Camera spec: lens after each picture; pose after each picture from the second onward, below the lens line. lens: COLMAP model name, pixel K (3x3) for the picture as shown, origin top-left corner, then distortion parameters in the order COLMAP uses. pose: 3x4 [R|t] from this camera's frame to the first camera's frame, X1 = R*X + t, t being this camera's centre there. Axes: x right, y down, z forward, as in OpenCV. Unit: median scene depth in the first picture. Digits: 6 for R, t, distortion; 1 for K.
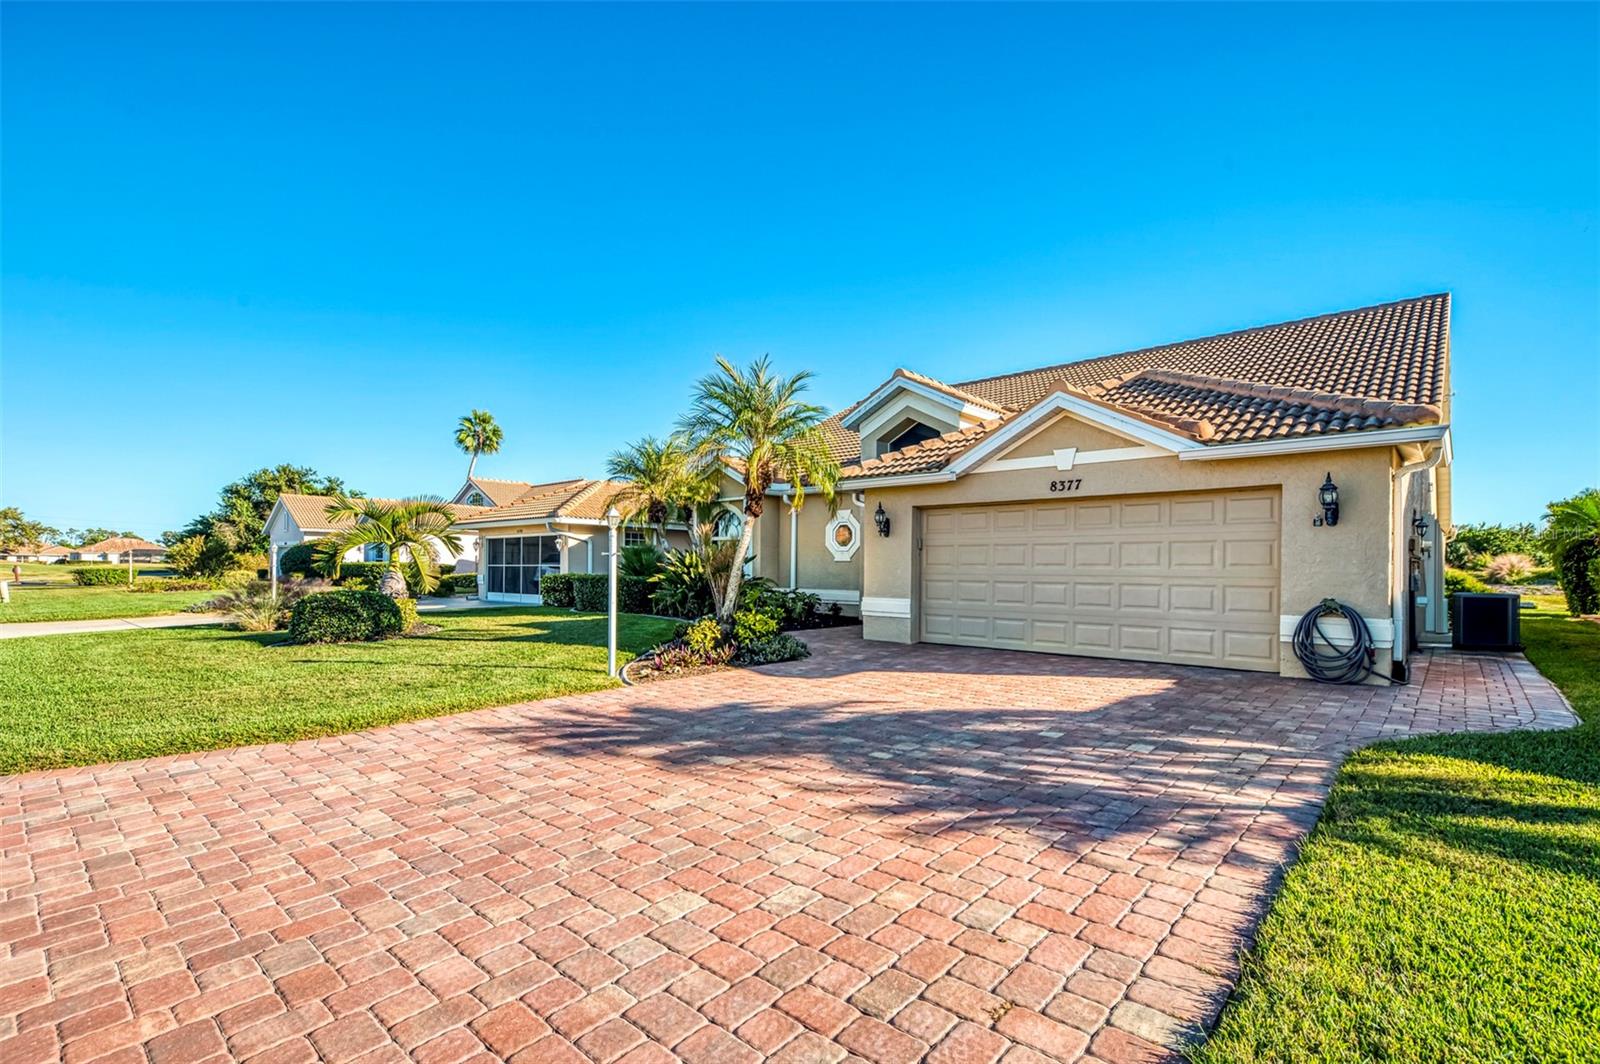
lens RADIAL K [[721.8, 0, 799.0], [0, 721.8, 547.8], [0, 0, 1]] dist [0.002716, 0.000180]
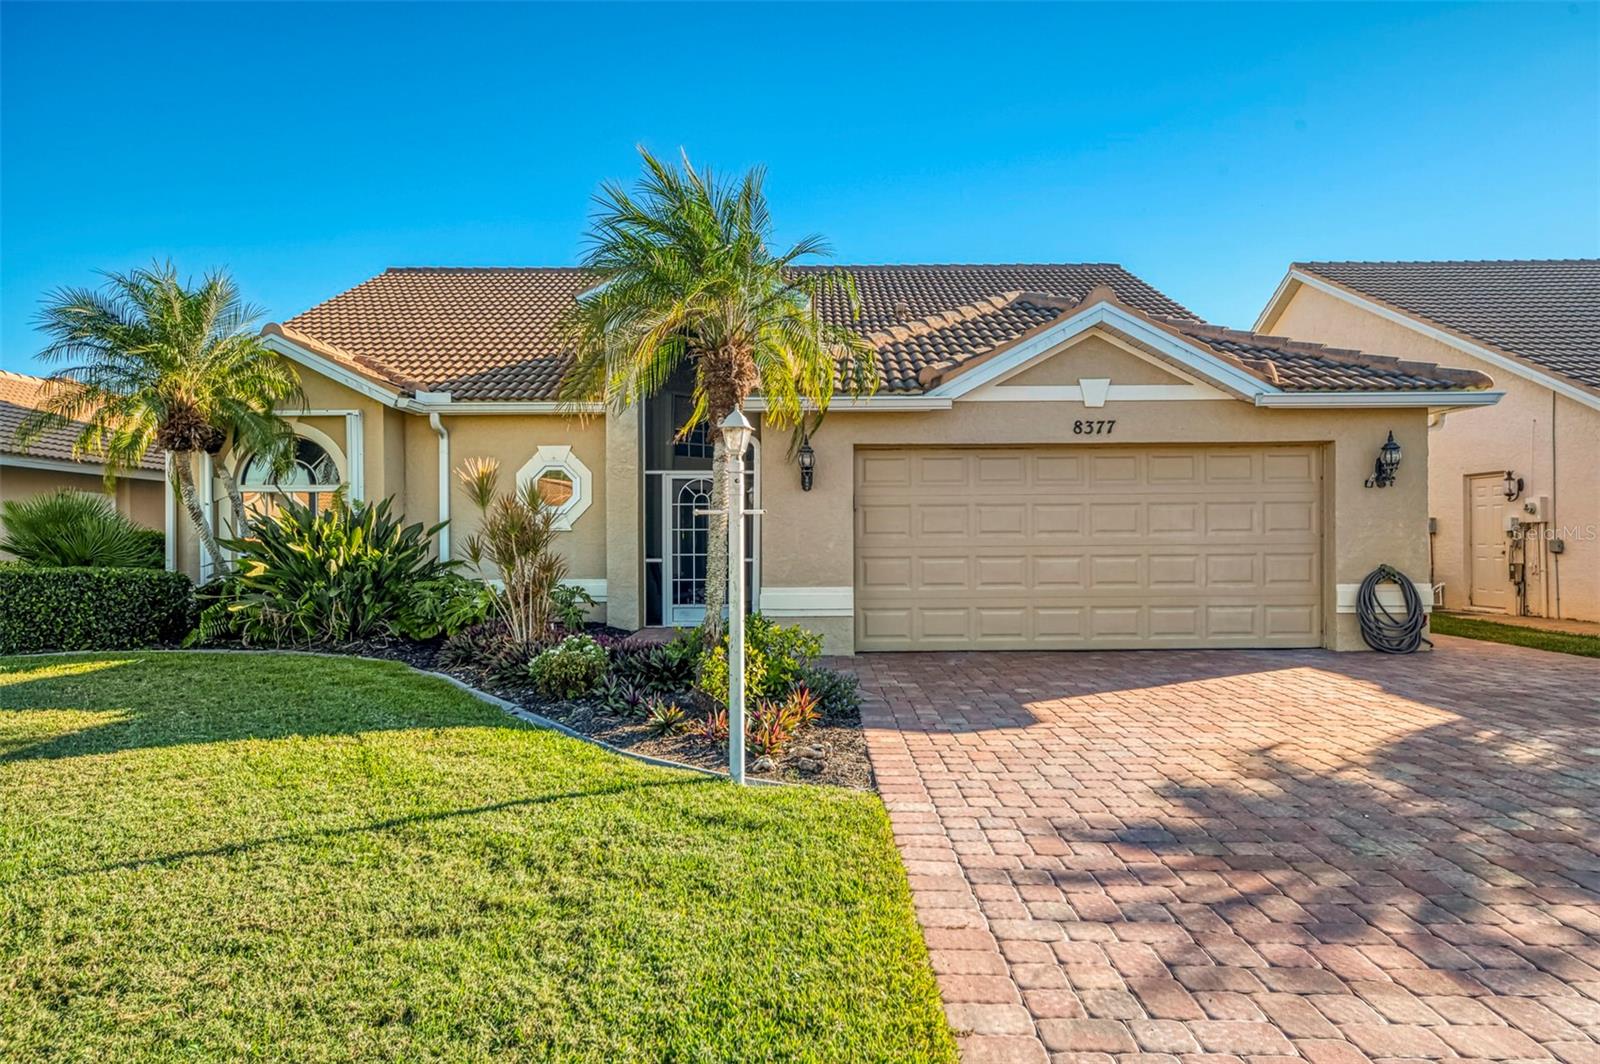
lens RADIAL K [[960.0, 0, 798.0], [0, 960.0, 526.3], [0, 0, 1]] dist [0.022414, 0.001618]
pose [[0.741293, -0.002984, 0.671174, -0.575998], [-0.005240, 0.999934, 0.010233, 0.009736], [-0.671161, -0.011103, 0.741229, 0.486615]]
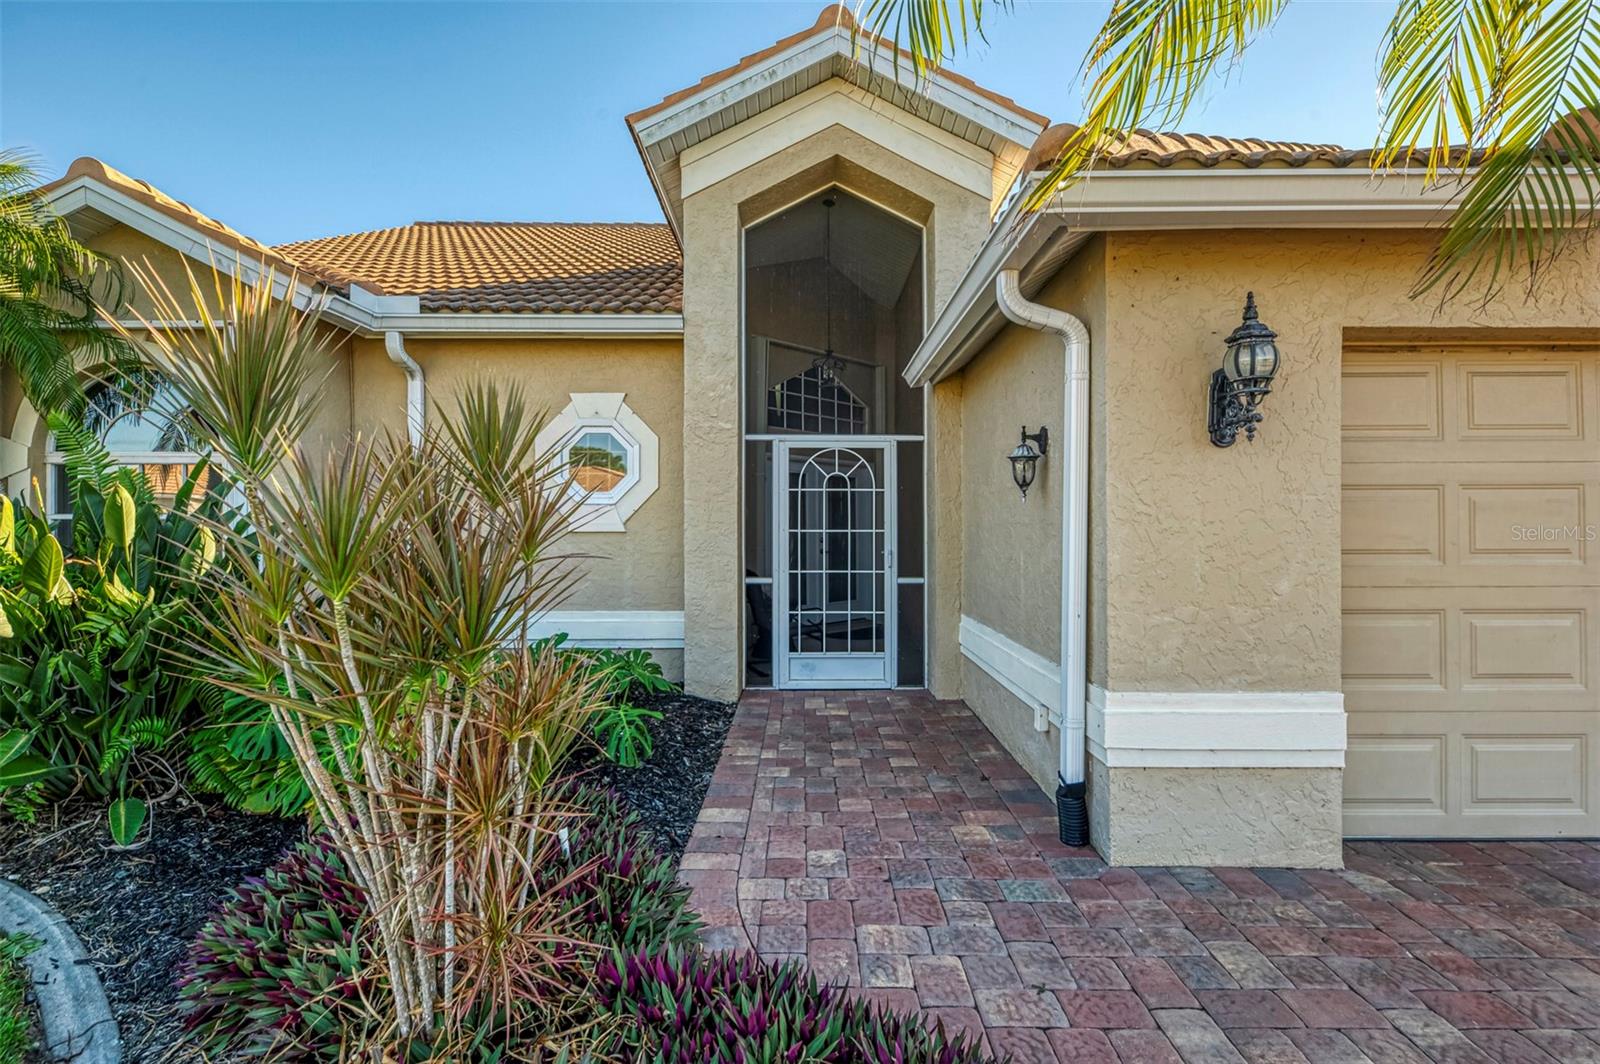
lens RADIAL K [[721.8, 0, 803.6], [0, 721.8, 526.7], [0, 0, 1]] dist [0.002716, 0.000180]
pose [[0.735248, -0.009820, 0.677727, -0.196867], [-0.009501, 0.999647, 0.024791, 0.010107], [-0.677732, -0.024667, 0.734895, 1.170937]]
